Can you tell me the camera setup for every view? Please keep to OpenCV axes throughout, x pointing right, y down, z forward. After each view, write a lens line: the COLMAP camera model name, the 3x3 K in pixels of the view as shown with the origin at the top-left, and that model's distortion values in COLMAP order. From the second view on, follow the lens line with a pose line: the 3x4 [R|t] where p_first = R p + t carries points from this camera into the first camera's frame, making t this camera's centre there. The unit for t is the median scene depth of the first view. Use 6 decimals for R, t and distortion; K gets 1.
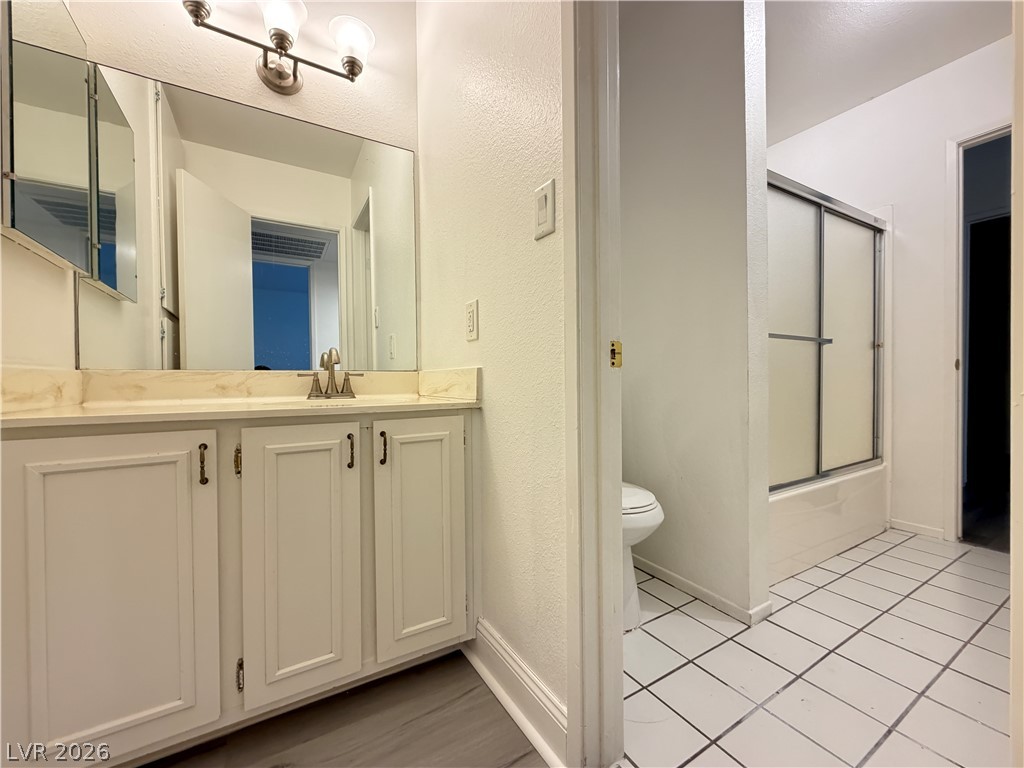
lens RADIAL K [[407.6, 0, 519.2], [0, 407.6, 383.3], [0, 0, 1]] dist [-0.001513, -0.000231]
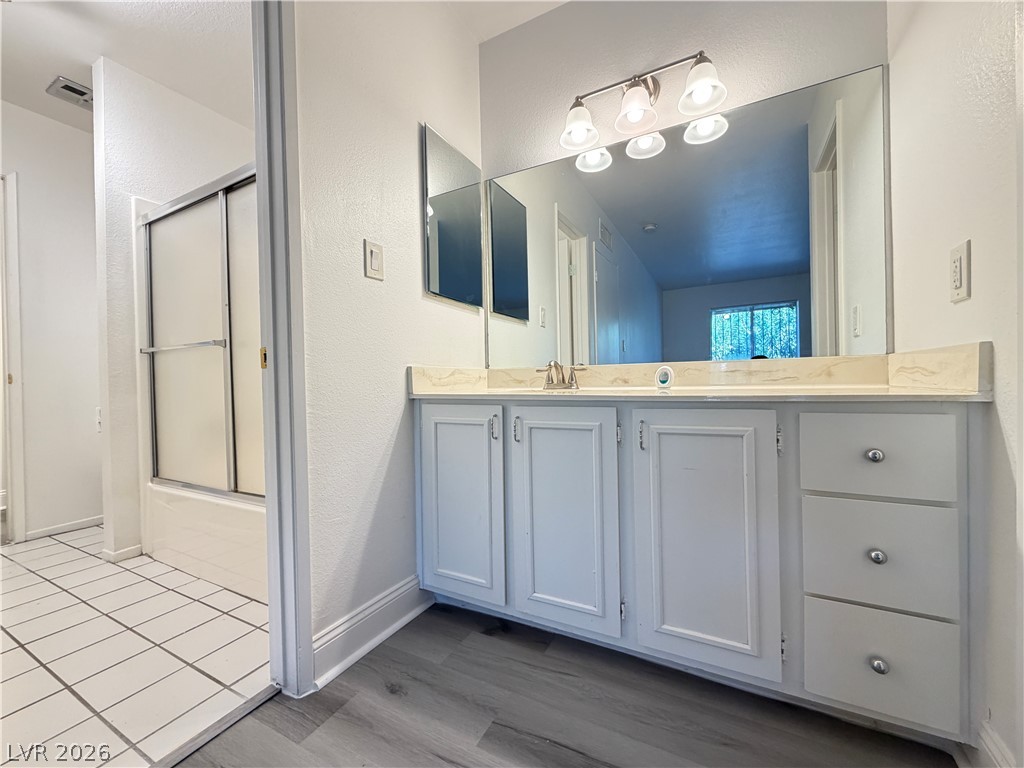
lens RADIAL K [[407.6, 0, 519.2], [0, 407.6, 383.3], [0, 0, 1]] dist [-0.001513, -0.000231]
pose [[0.509303, 0.014421, -0.860466, 0.090335], [0.014995, 0.999559, 0.025627, -0.000875], [0.860457, -0.025954, 0.508862, 0.051422]]
